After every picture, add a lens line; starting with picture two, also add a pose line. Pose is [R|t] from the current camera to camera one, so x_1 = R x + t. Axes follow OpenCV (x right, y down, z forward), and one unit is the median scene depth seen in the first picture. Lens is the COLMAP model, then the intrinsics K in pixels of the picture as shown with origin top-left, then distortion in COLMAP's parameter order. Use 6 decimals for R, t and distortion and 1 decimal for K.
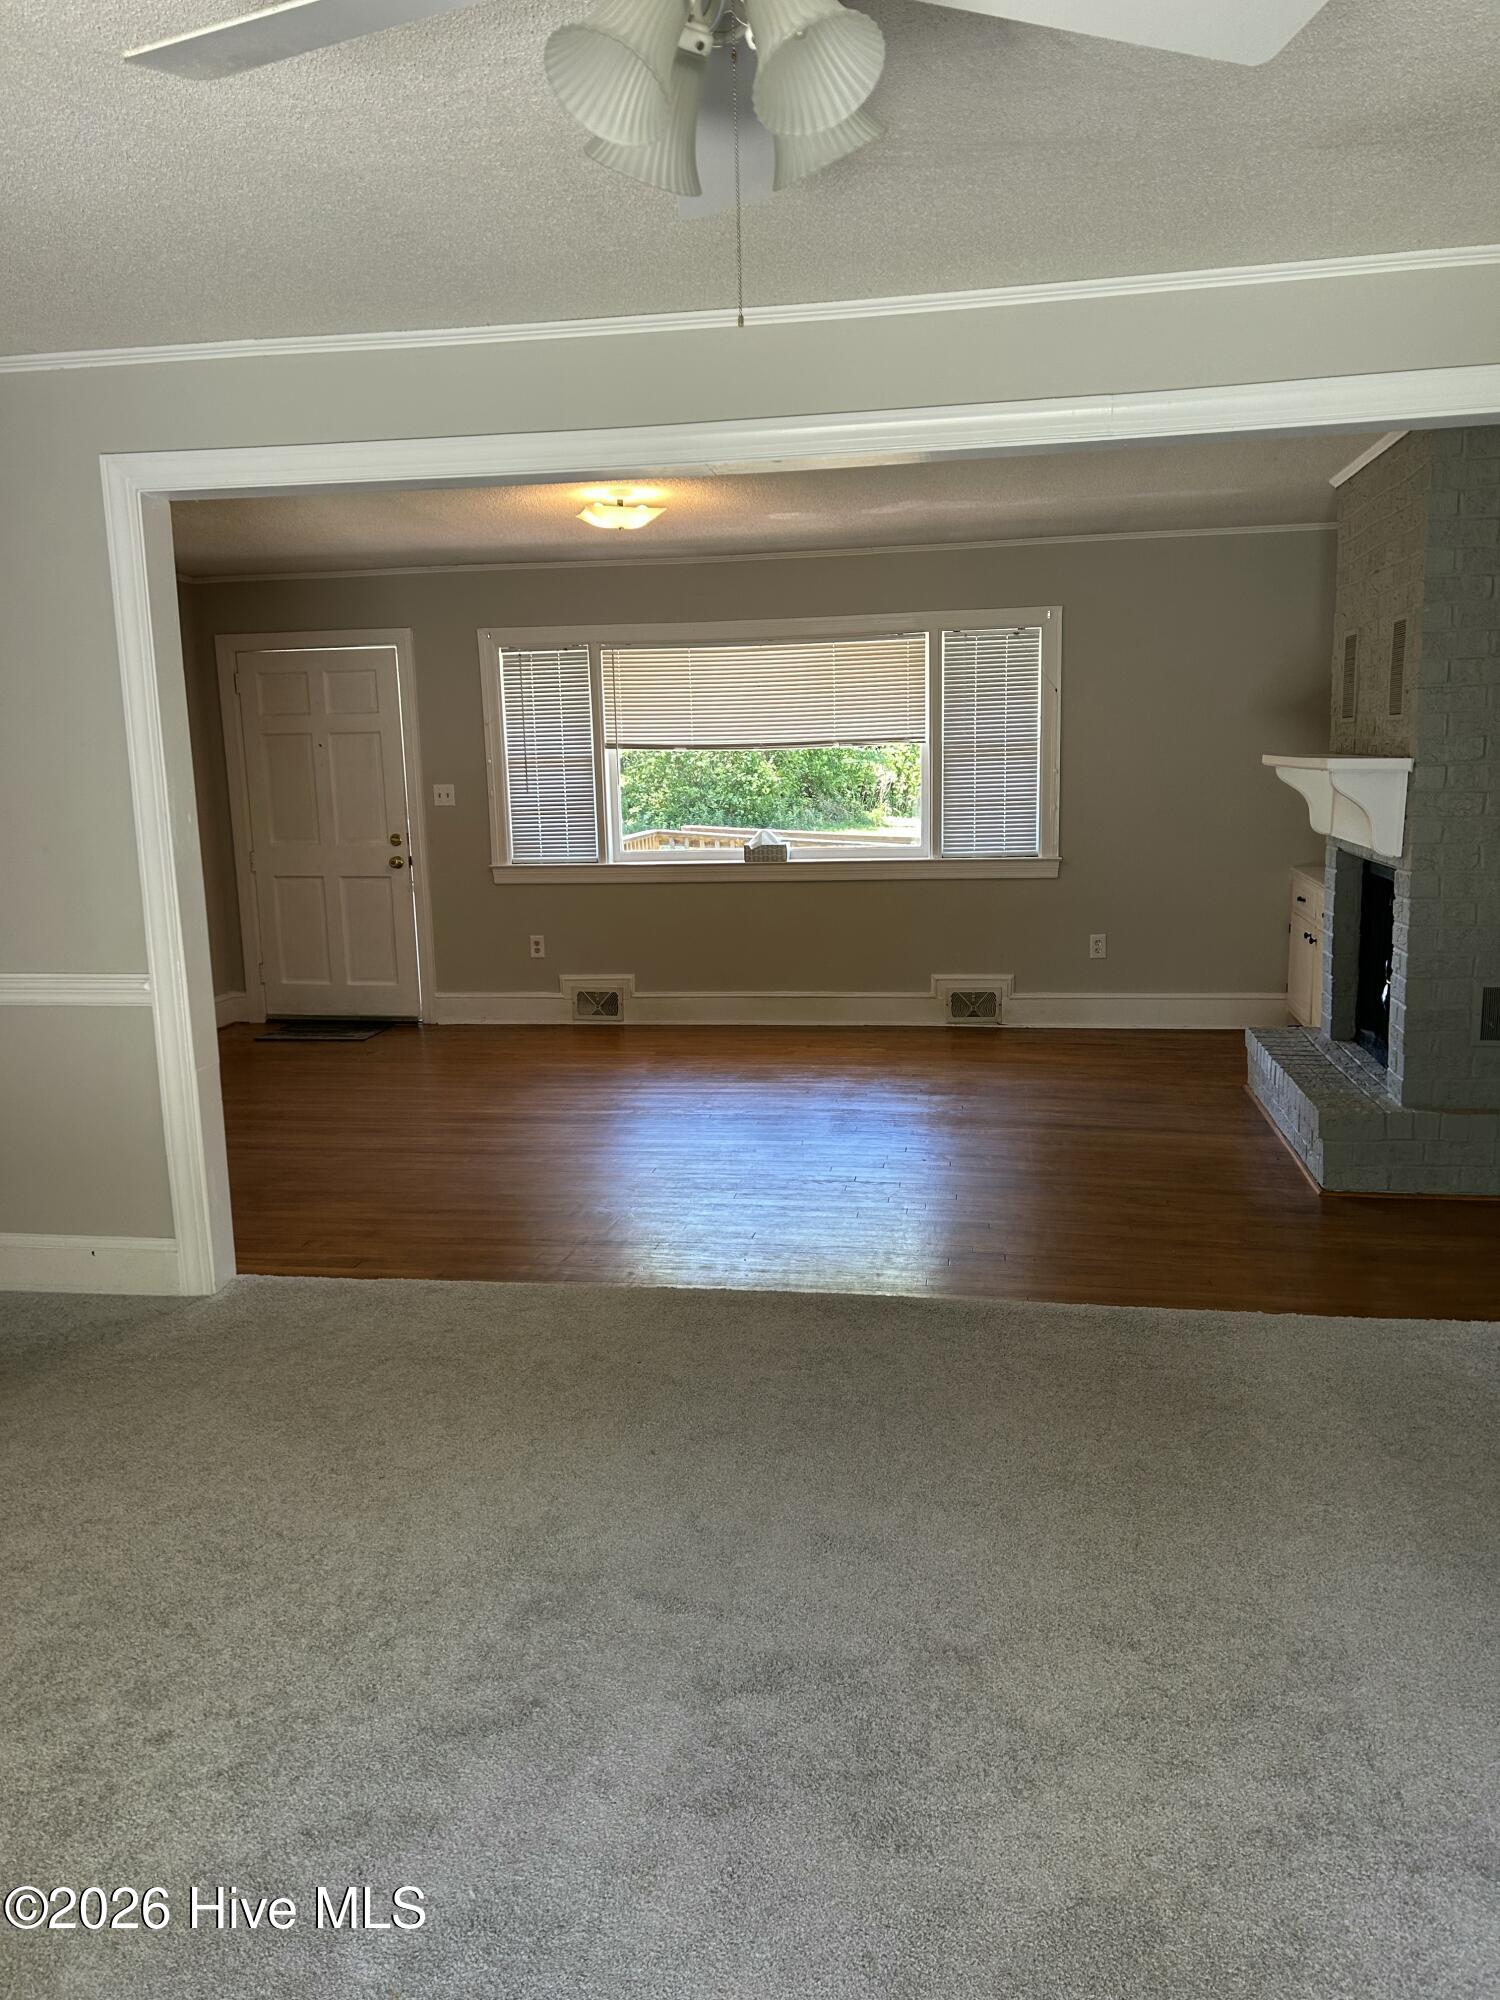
lens RADIAL K [[1492.8, 0, 747.9], [0, 1492.8, 1021.2], [0, 0, 1]] dist [0.045801, -0.053204]
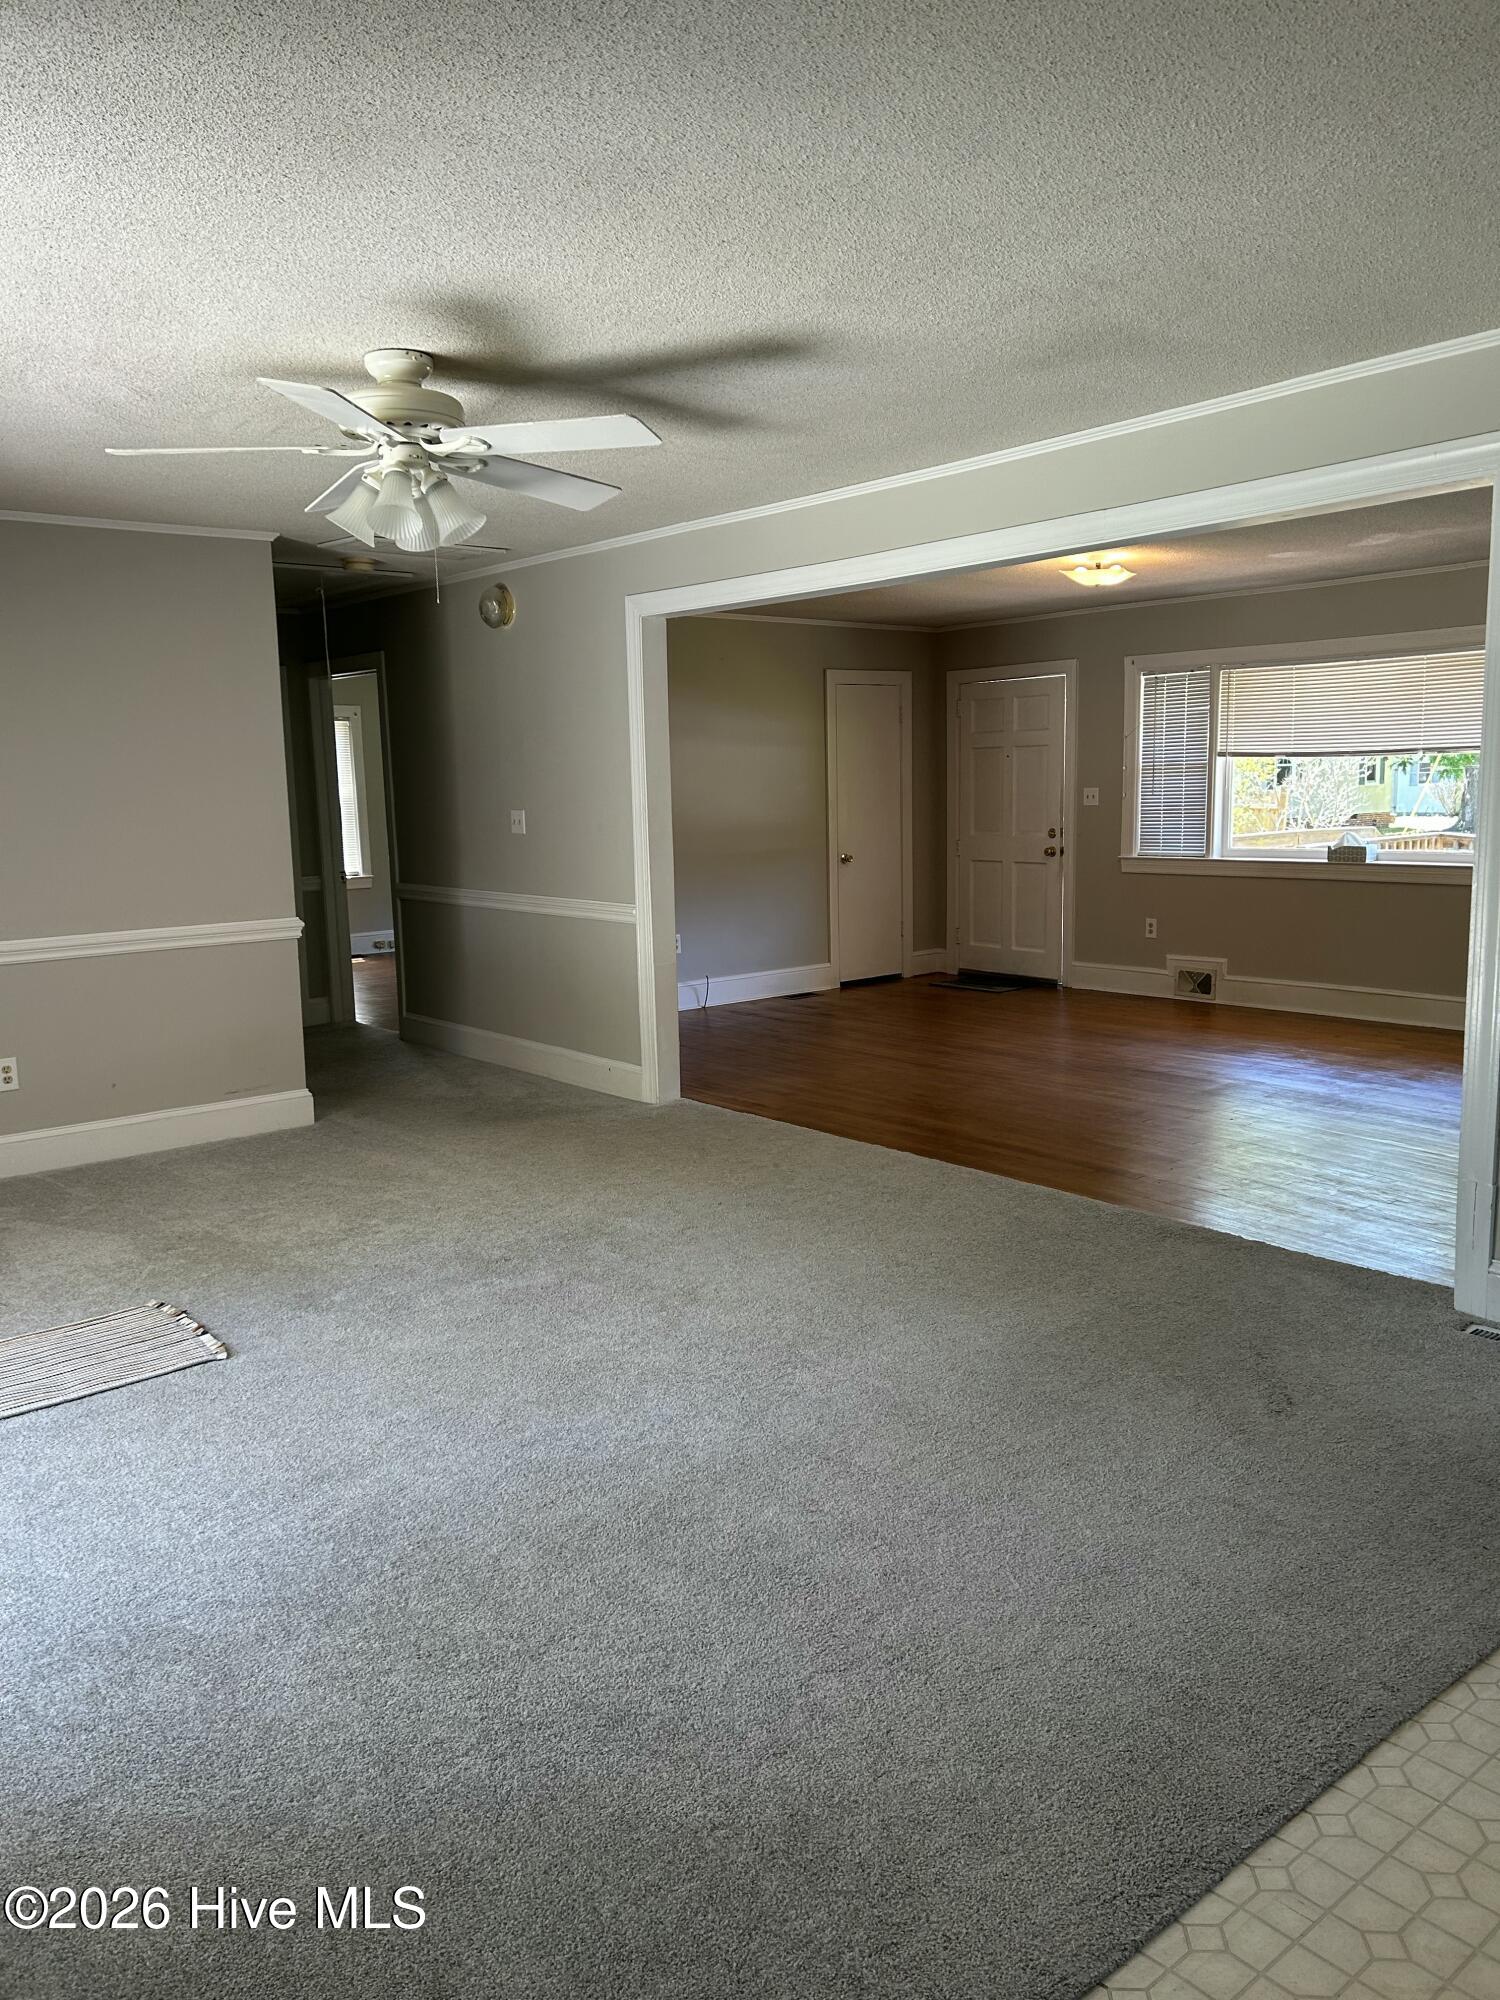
lens RADIAL K [[1492.8, 0, 733.7], [0, 1492.8, 995.7], [0, 0, 1]] dist [0.045801, -0.053204]
pose [[0.765117, 0.098454, -0.636320, 0.359068], [-0.107469, 0.993905, 0.024560, 0.008213], [0.634860, 0.049593, 0.771034, -0.095337]]
